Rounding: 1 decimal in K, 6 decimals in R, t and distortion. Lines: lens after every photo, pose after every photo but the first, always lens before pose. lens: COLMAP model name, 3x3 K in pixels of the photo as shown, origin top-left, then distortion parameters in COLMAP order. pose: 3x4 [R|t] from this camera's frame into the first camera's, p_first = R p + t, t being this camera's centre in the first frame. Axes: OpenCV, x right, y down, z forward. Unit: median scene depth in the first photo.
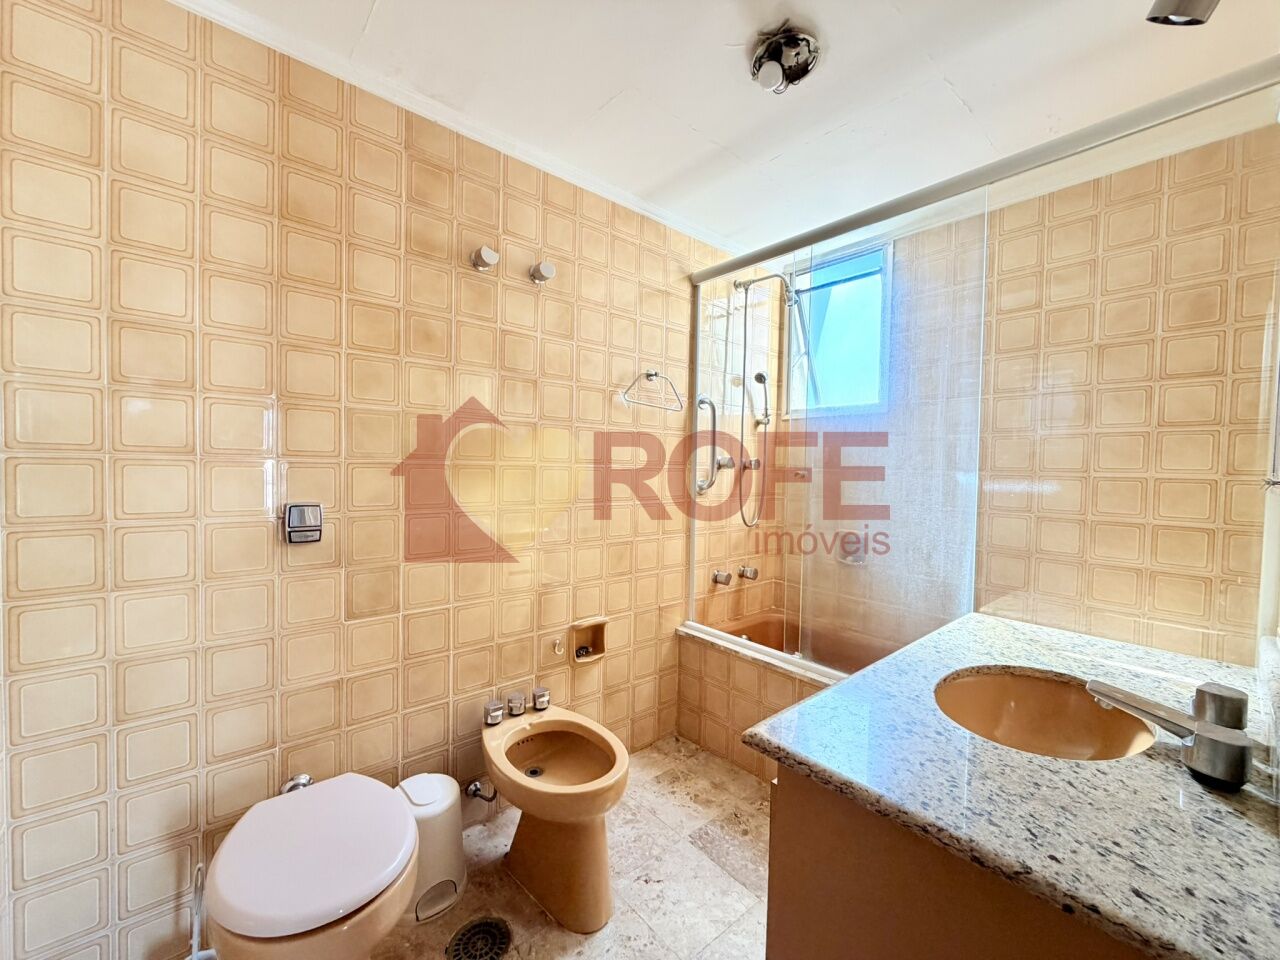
lens RADIAL K [[508.2, 0, 634.7], [0, 508.2, 478.9], [0, 0, 1]] dist [0.002590, 0.000043]
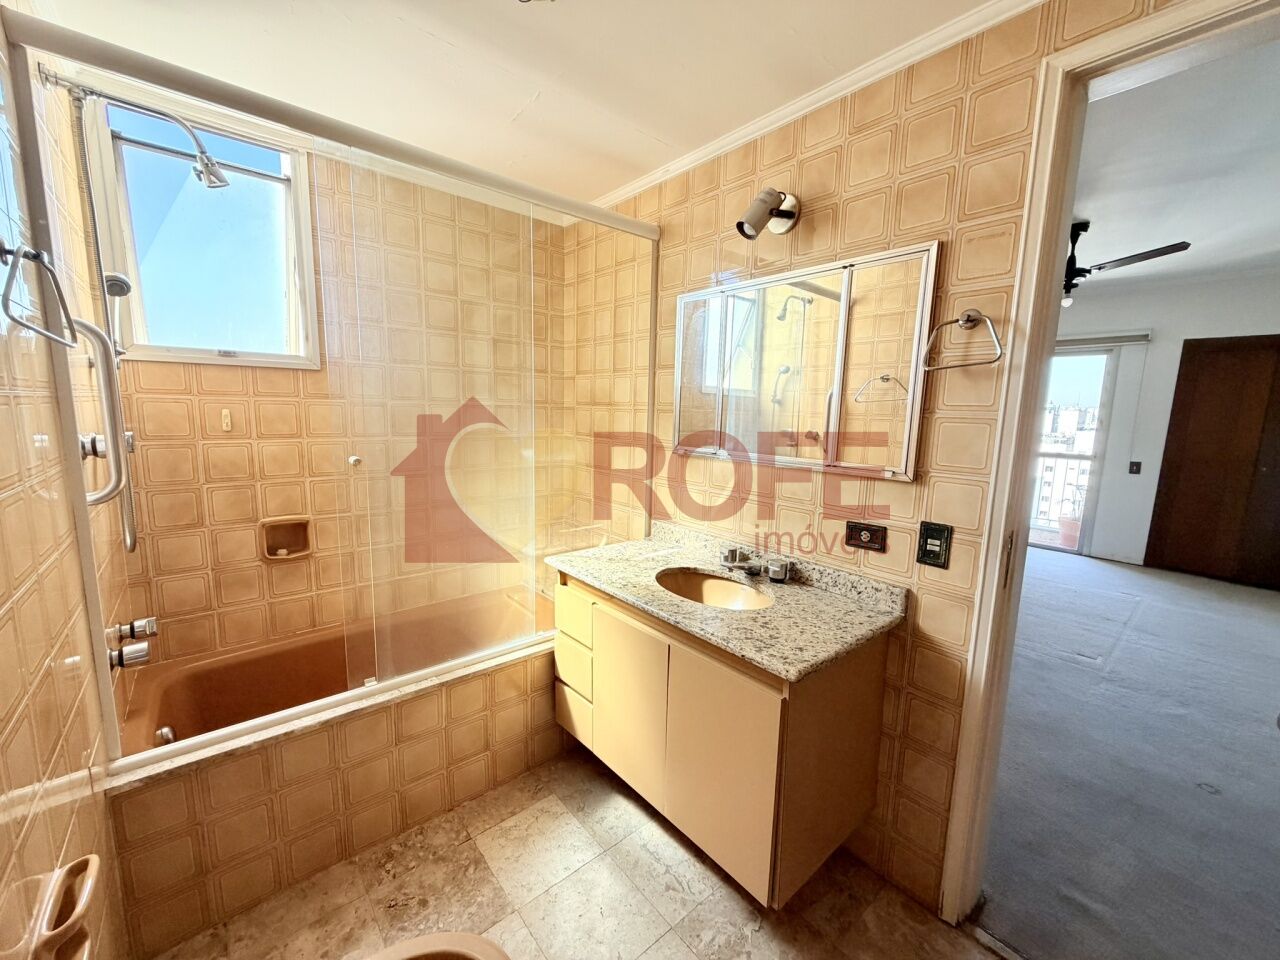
lens RADIAL K [[508.2, 0, 633.6], [0, 508.2, 480.8], [0, 0, 1]] dist [0.002590, 0.000043]
pose [[0.013207, -0.161896, 0.986719, -0.457968], [0.004995, 0.986804, 0.161843, -0.108608], [-0.999900, 0.002791, 0.013841, 0.608408]]
